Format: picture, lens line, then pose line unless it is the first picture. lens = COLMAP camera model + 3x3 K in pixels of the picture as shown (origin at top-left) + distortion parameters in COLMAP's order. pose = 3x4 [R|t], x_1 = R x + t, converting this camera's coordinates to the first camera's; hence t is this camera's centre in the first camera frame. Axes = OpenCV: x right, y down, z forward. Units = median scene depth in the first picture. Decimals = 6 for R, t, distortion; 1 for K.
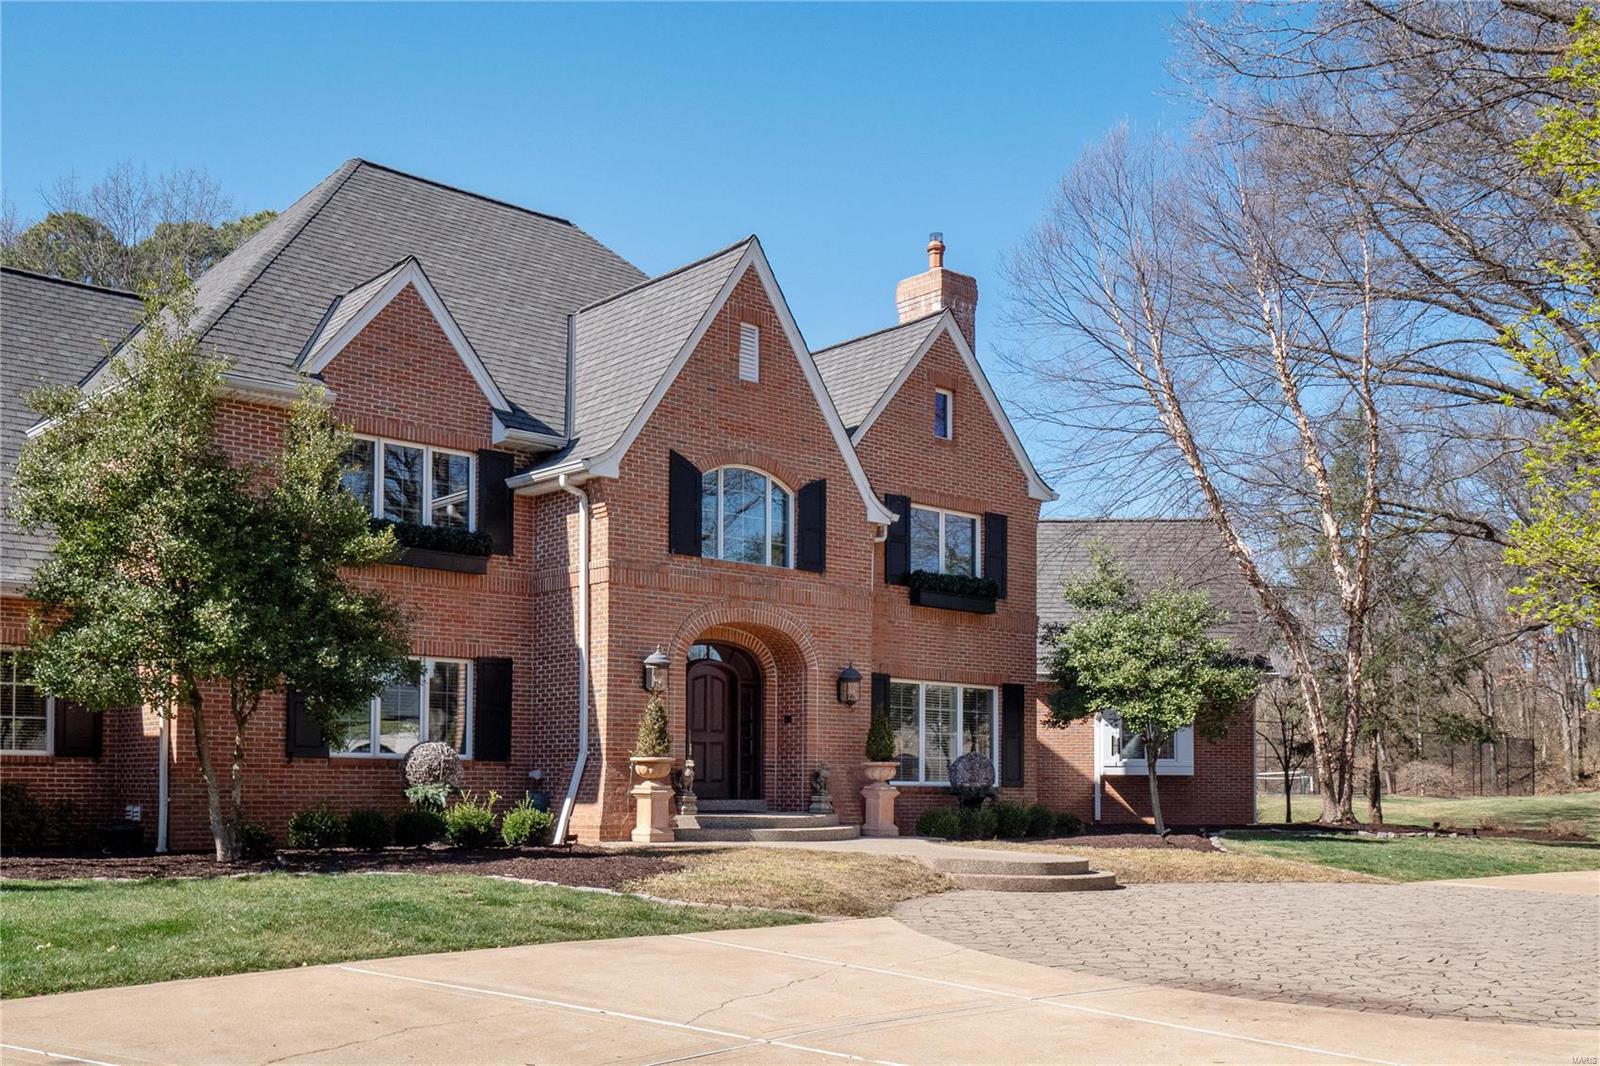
lens RADIAL K [[1505.9, 0, 798.7], [0, 1505.9, 504.4], [0, 0, 1]] dist [0.069493, 0.003777]
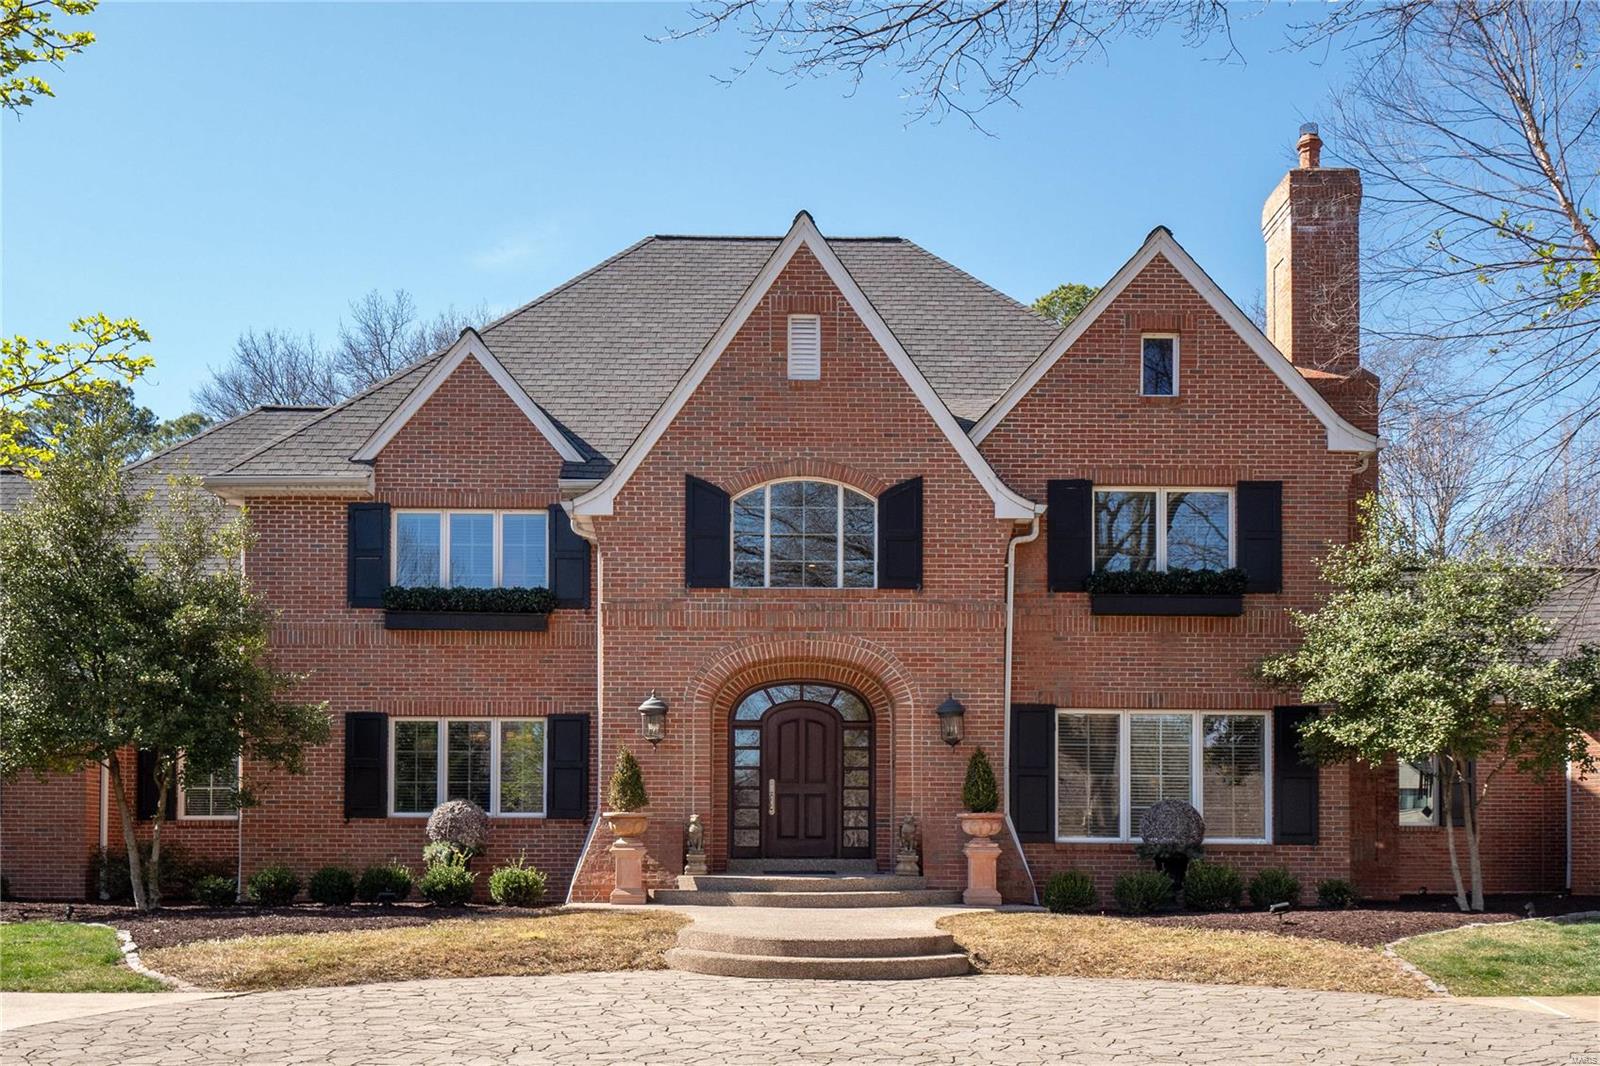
lens RADIAL K [[1541.1, 0, 806.5], [0, 1541.1, 581.4], [0, 0, 1]] dist [0.056364, -0.135825]
pose [[0.752103, -0.113483, -0.649202, 0.538092], [0.121011, 0.992095, -0.033230, 0.063969], [0.647841, -0.053568, 0.759890, 0.321425]]
